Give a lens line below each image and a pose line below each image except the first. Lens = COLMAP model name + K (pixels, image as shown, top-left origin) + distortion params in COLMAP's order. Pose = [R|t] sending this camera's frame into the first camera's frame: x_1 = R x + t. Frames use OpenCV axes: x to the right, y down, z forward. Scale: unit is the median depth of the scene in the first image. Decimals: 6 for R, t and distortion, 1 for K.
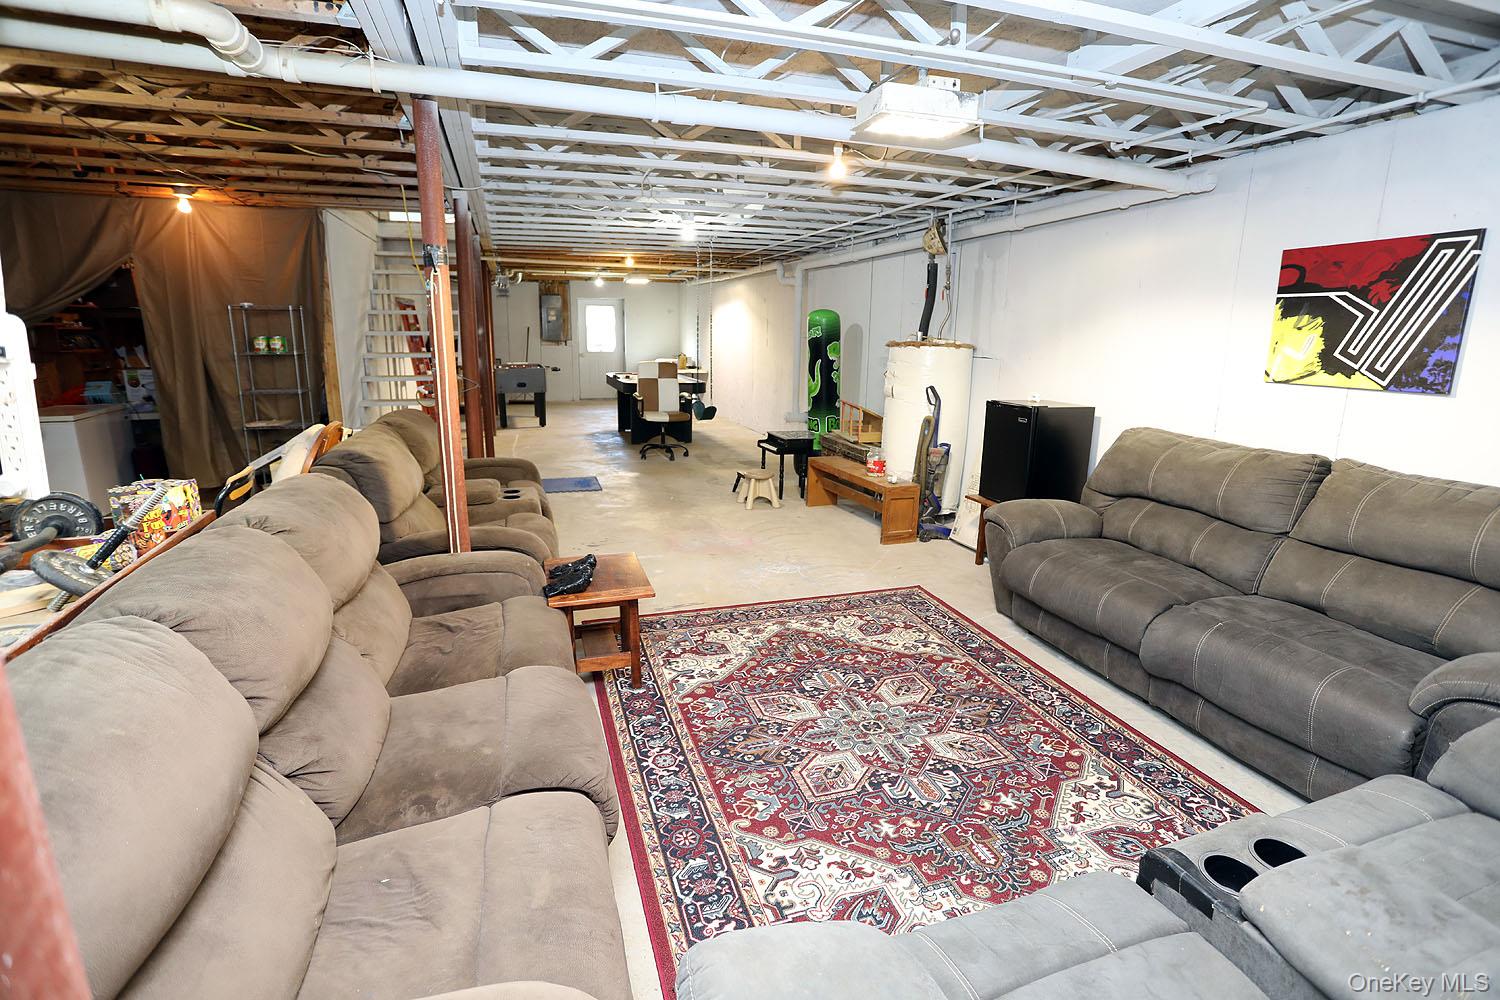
lens RADIAL K [[720.3, 0, 755.1], [0, 720.3, 499.7], [0, 0, 1]] dist [-0.046827, 0.006322]
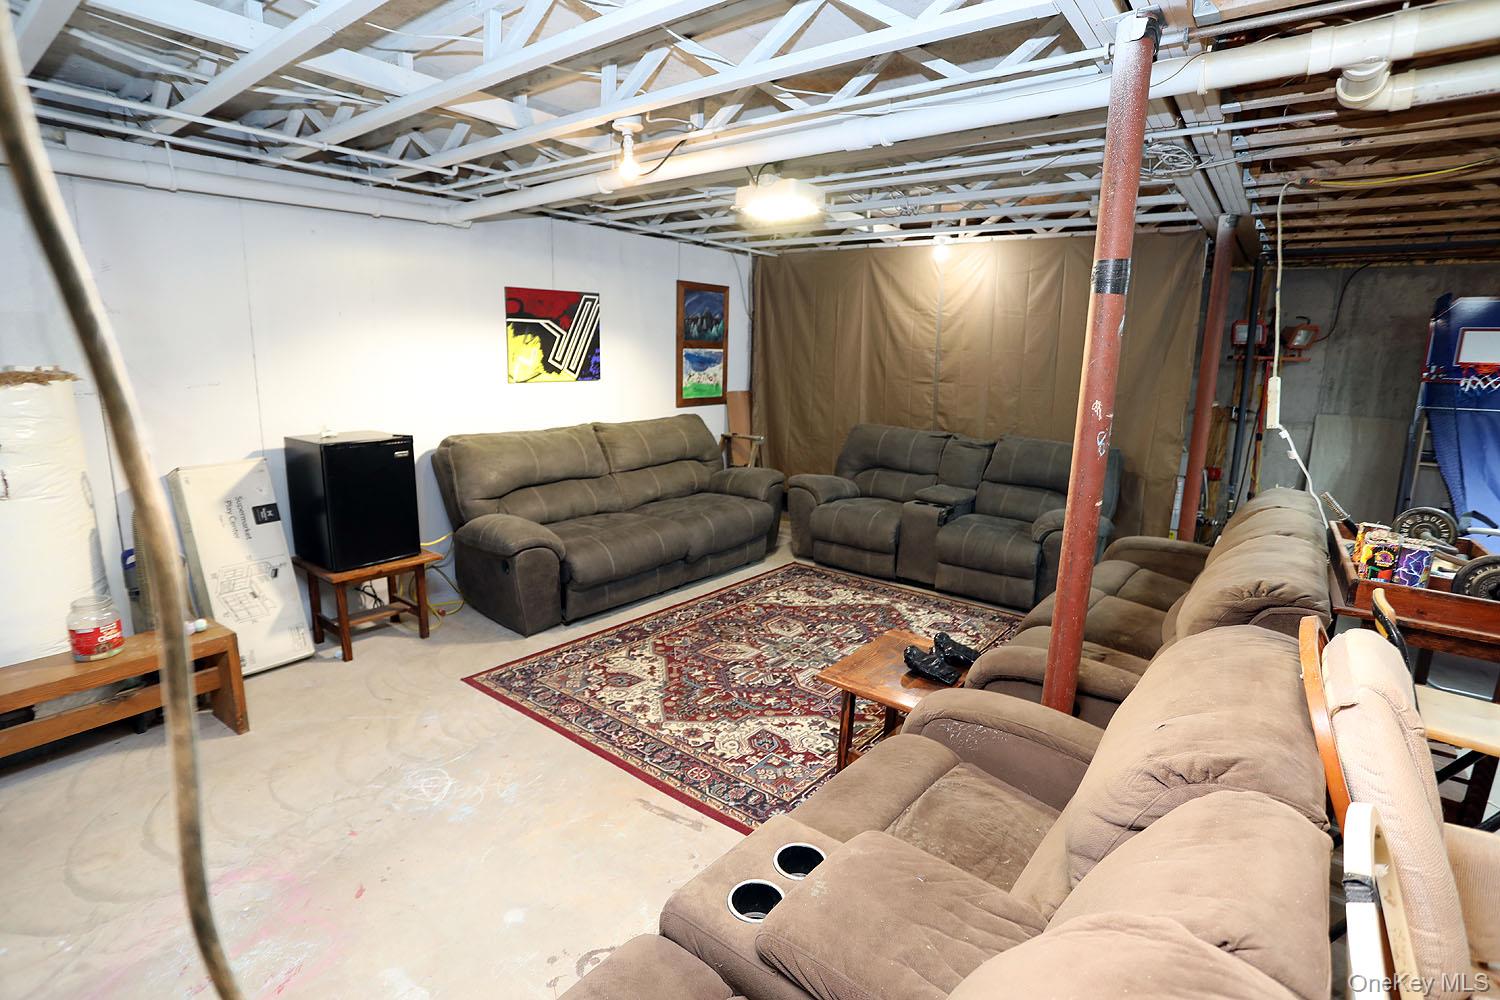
lens RADIAL K [[720.3, 0, 761.3], [0, 720.3, 494.8], [0, 0, 1]] dist [-0.046827, 0.006322]
pose [[-0.553574, -0.194217, 0.809837, -0.709099], [0.158188, 0.930201, 0.331215, -0.356065], [-0.817638, 0.311458, -0.484212, 1.373728]]
